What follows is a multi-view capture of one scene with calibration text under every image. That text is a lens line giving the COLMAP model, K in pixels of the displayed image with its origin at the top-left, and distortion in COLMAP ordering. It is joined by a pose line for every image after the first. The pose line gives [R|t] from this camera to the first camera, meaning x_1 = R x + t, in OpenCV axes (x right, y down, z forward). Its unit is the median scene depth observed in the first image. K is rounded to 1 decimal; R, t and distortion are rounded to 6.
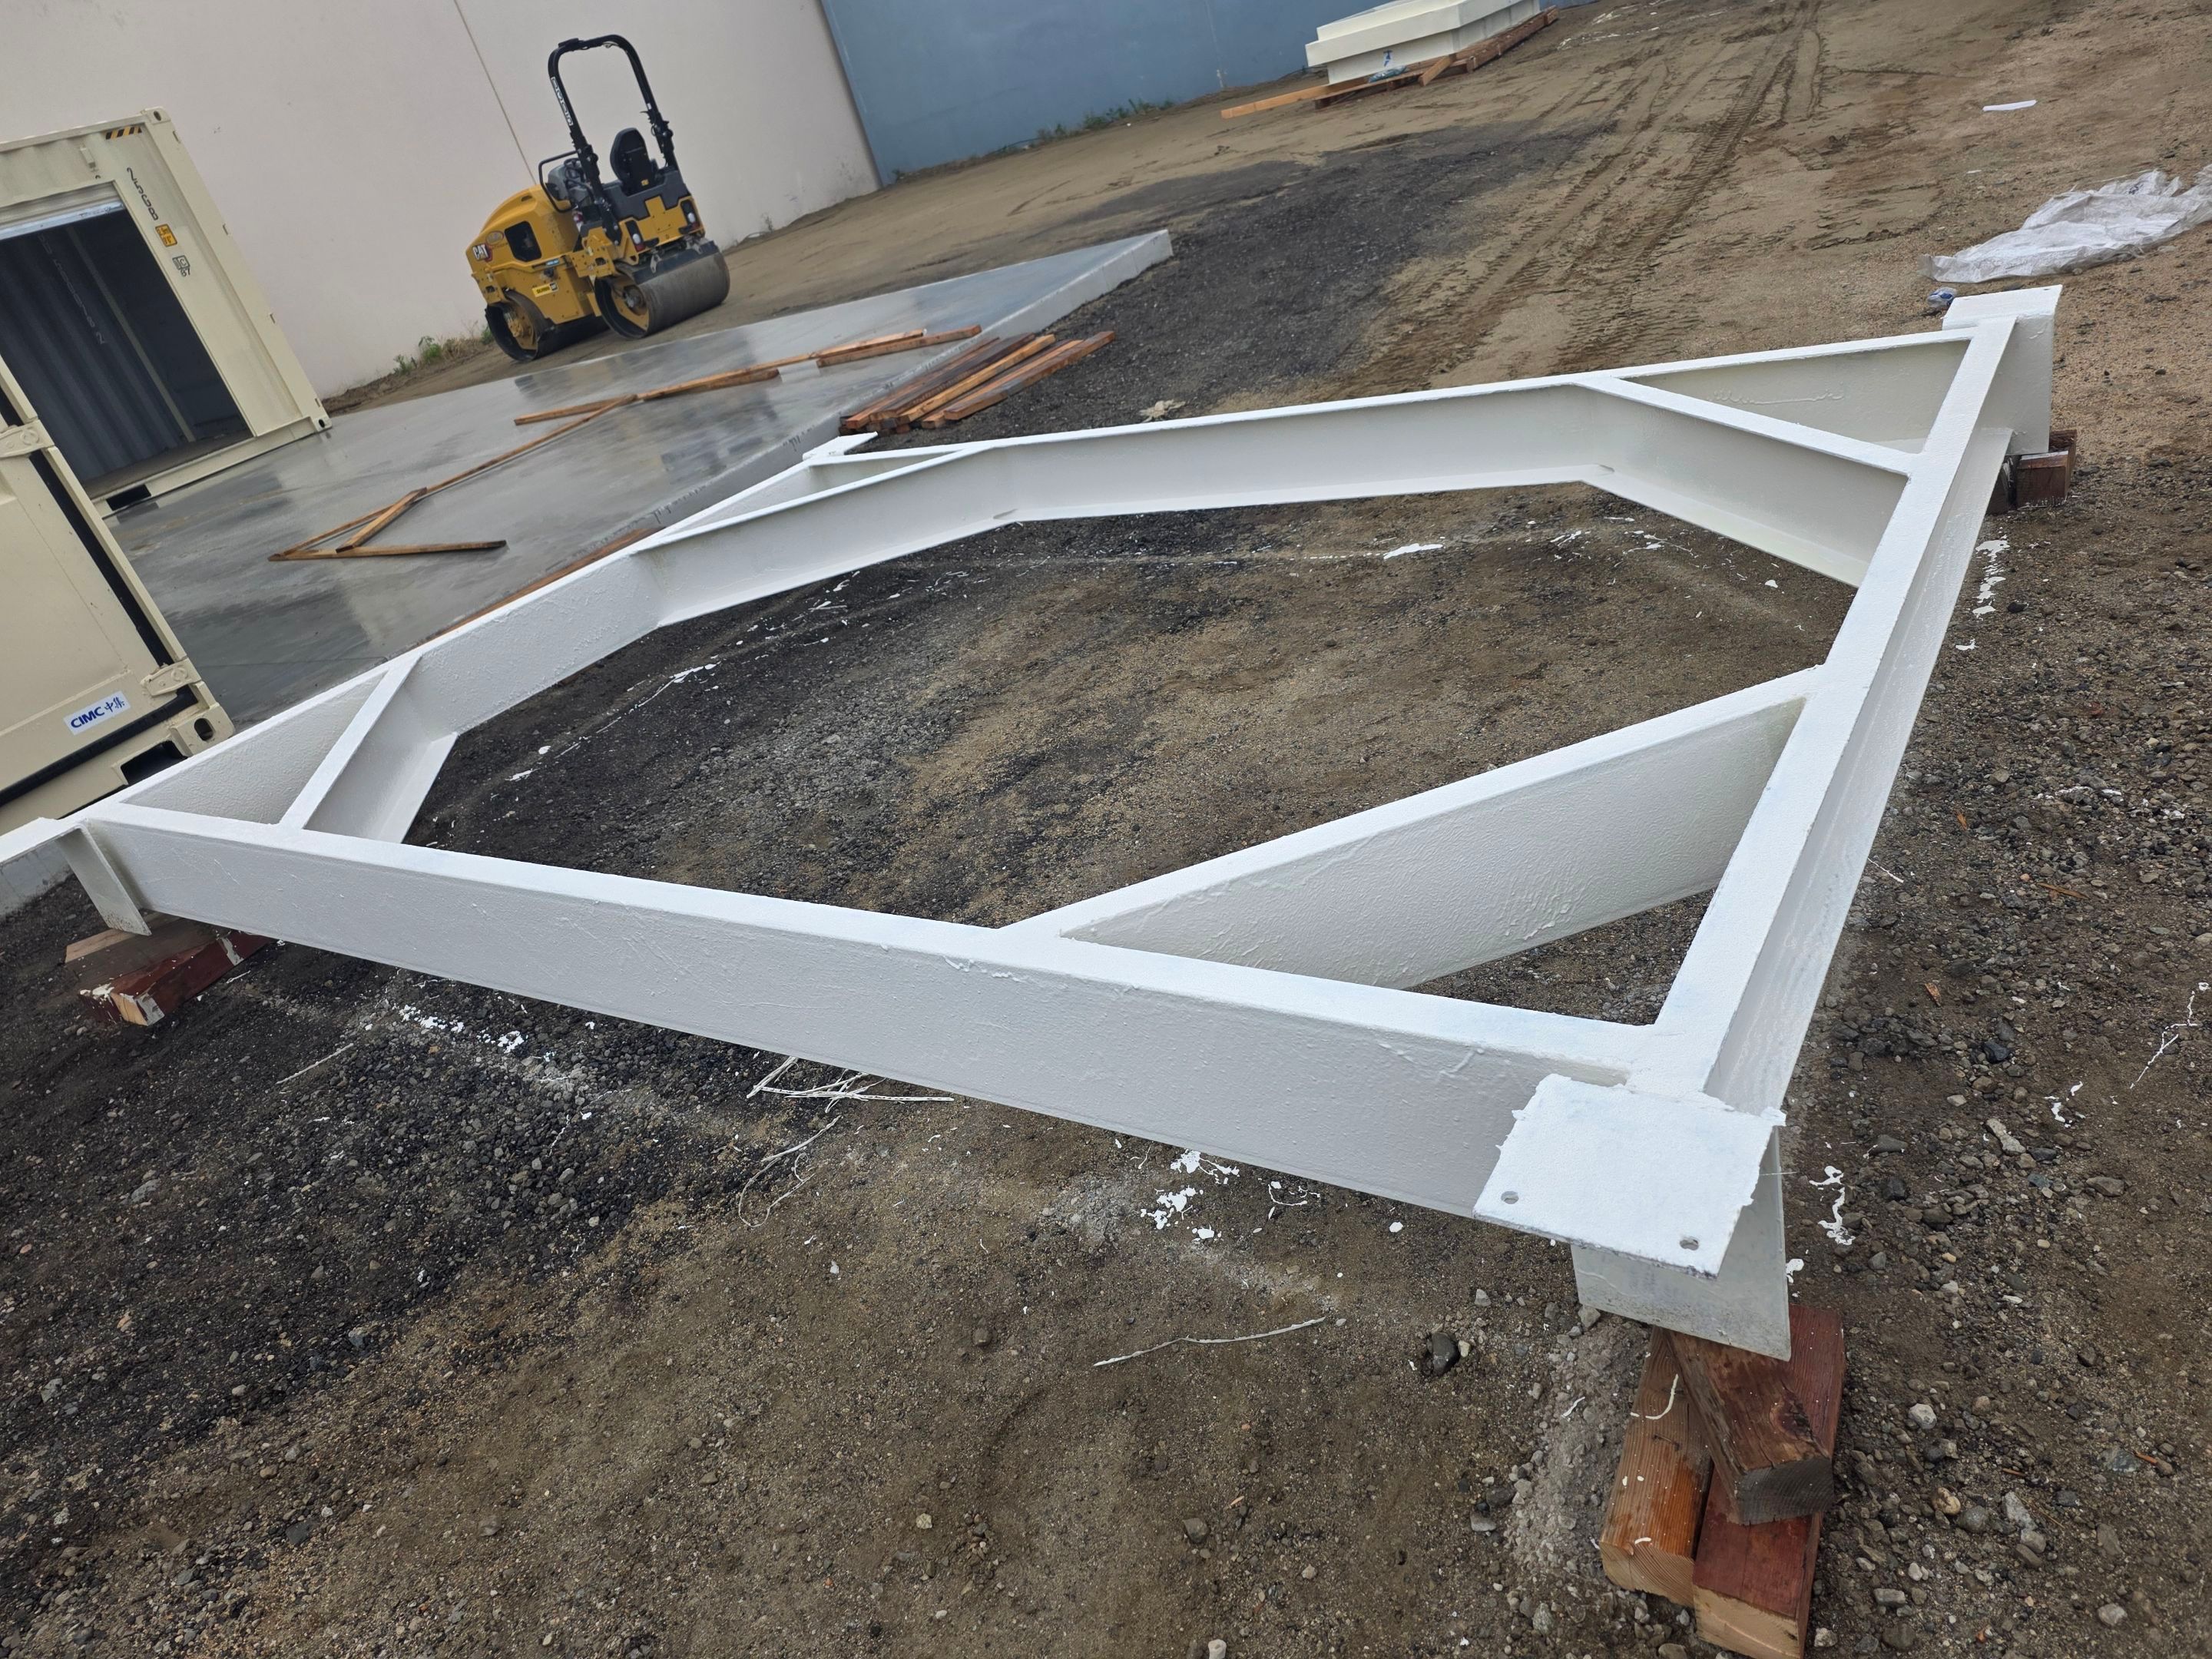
lens RADIAL K [[1473.6, 0, 1094.0], [0, 1473.6, 819.4], [0, 0, 1]] dist [0.065614, -0.044250]
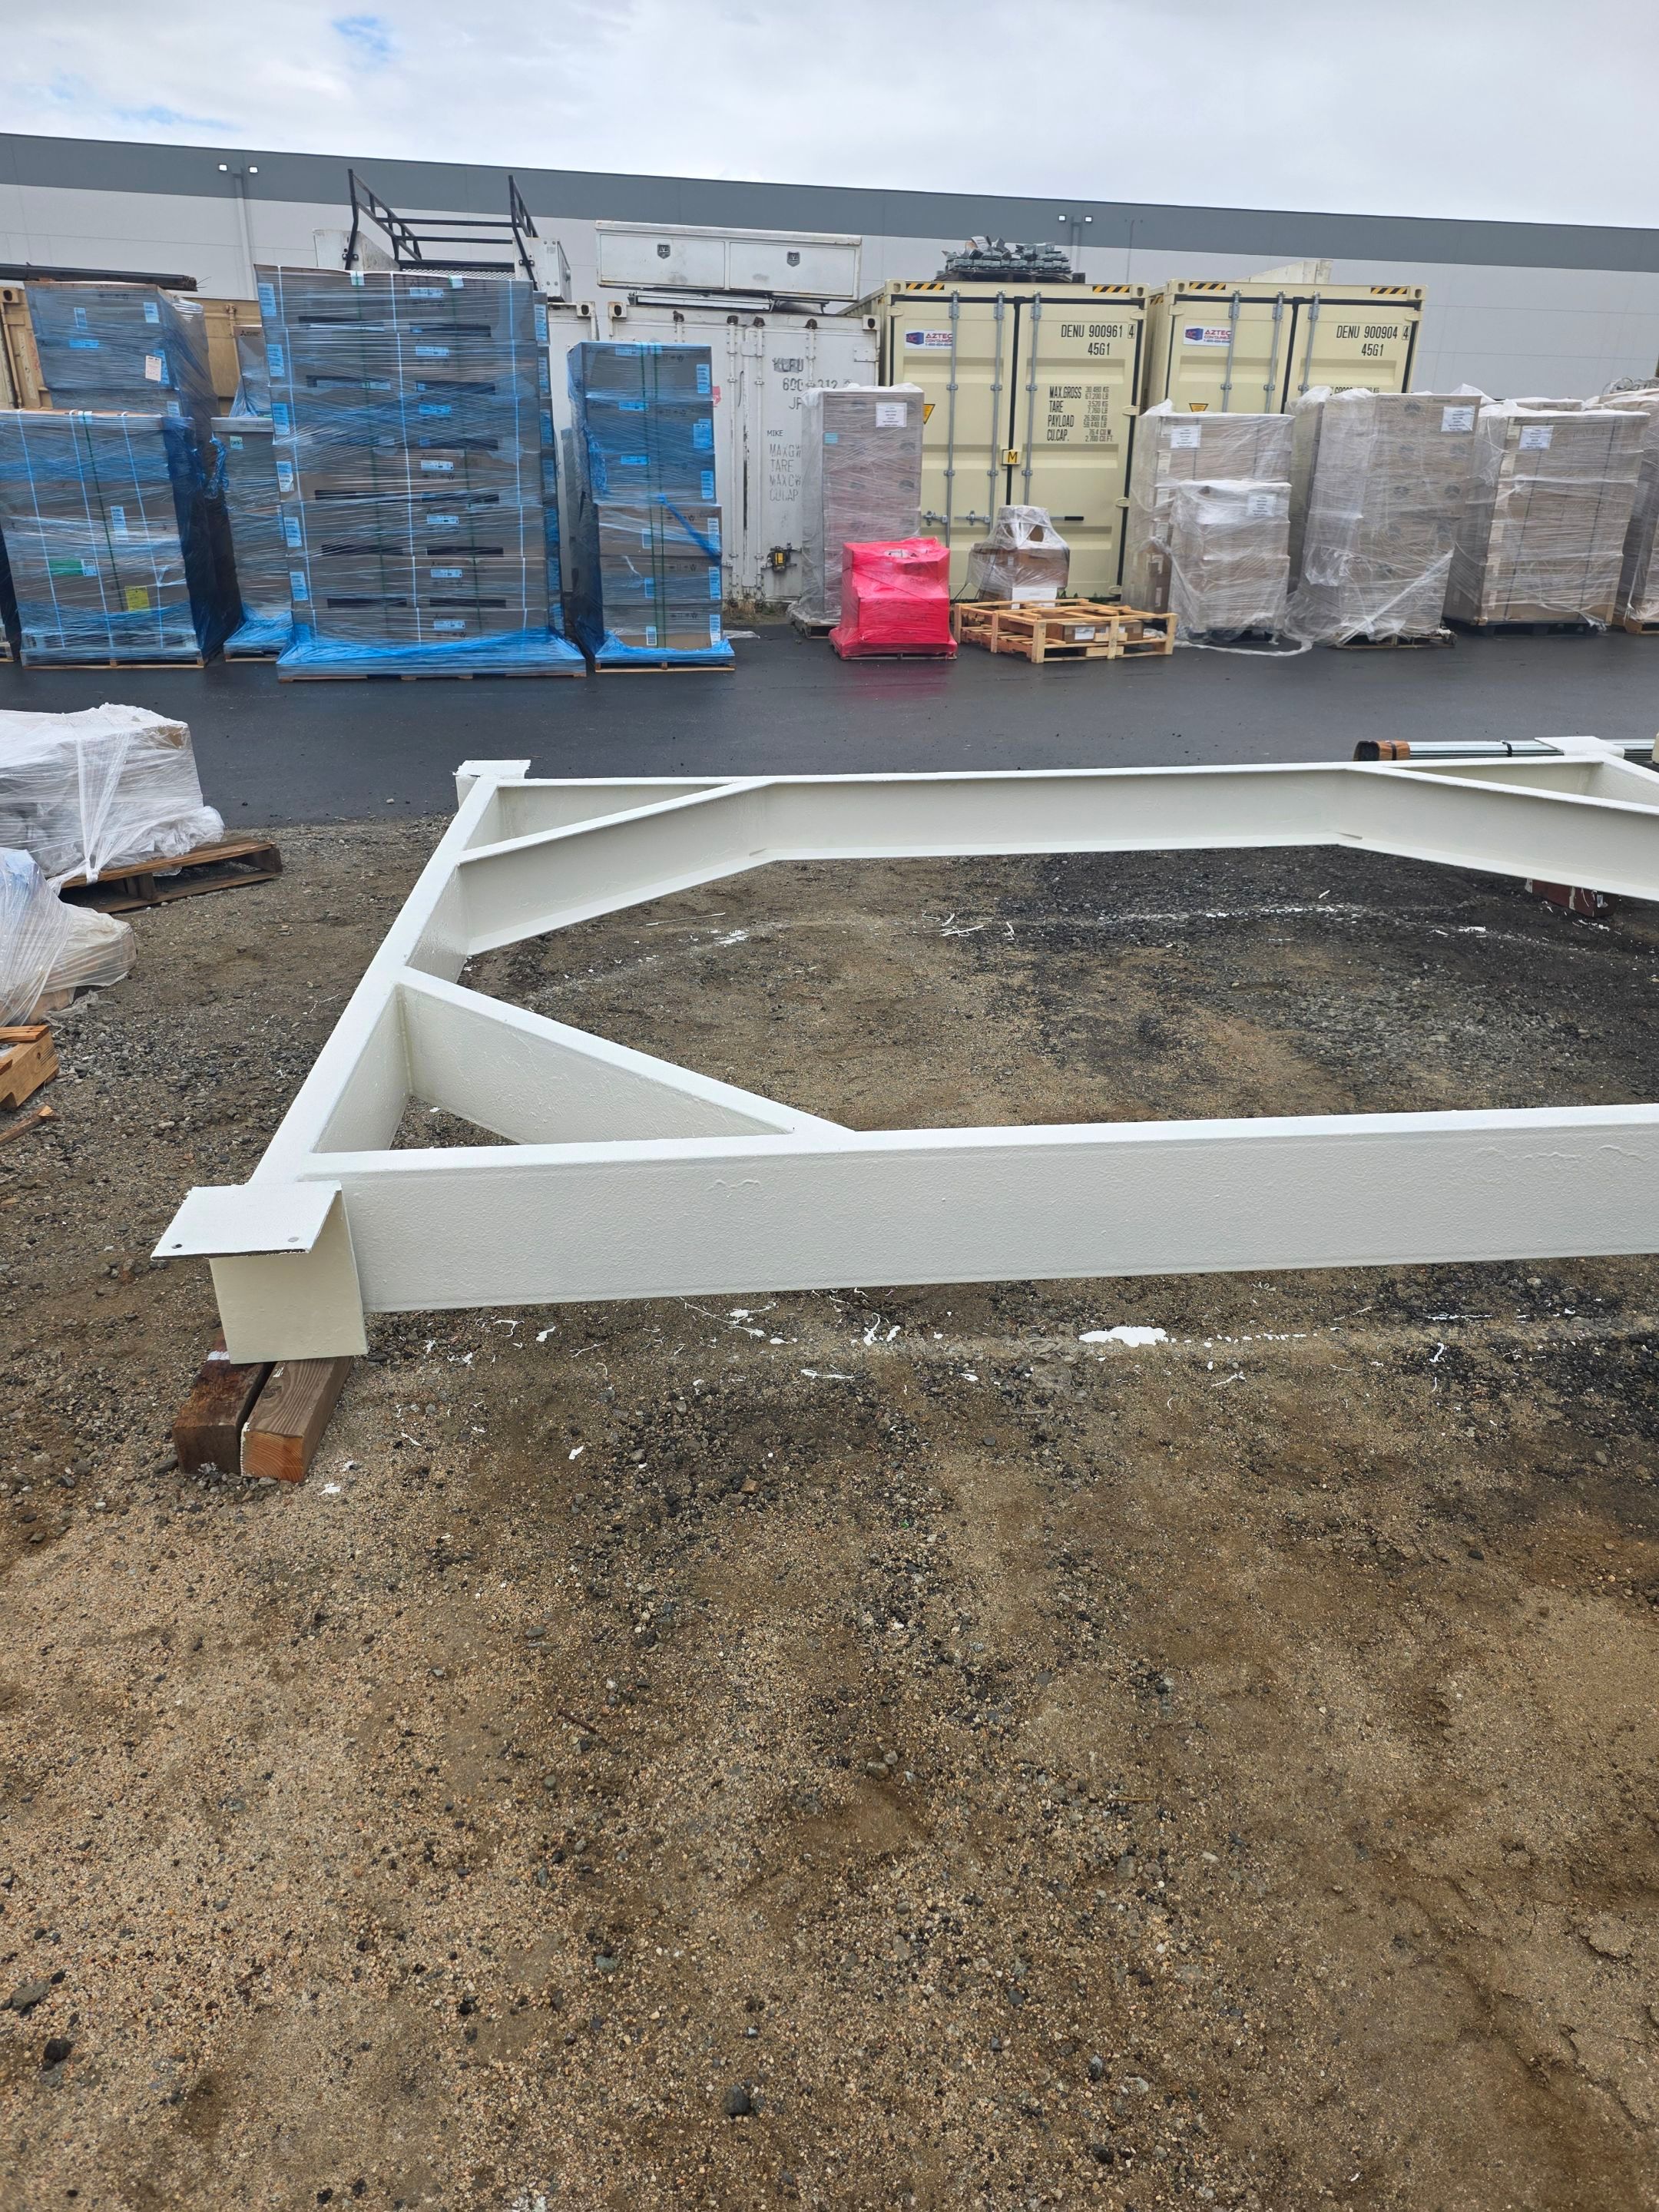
lens RADIAL K [[1473.6, 0, 853.0], [0, 1473.6, 1106.9], [0, 0, 1]] dist [0.065614, -0.044250]
pose [[-0.754811, 0.478945, -0.448188, 0.510151], [-0.121718, 0.569137, 0.813184, -0.696544], [0.644550, 0.668353, -0.371295, 1.040687]]
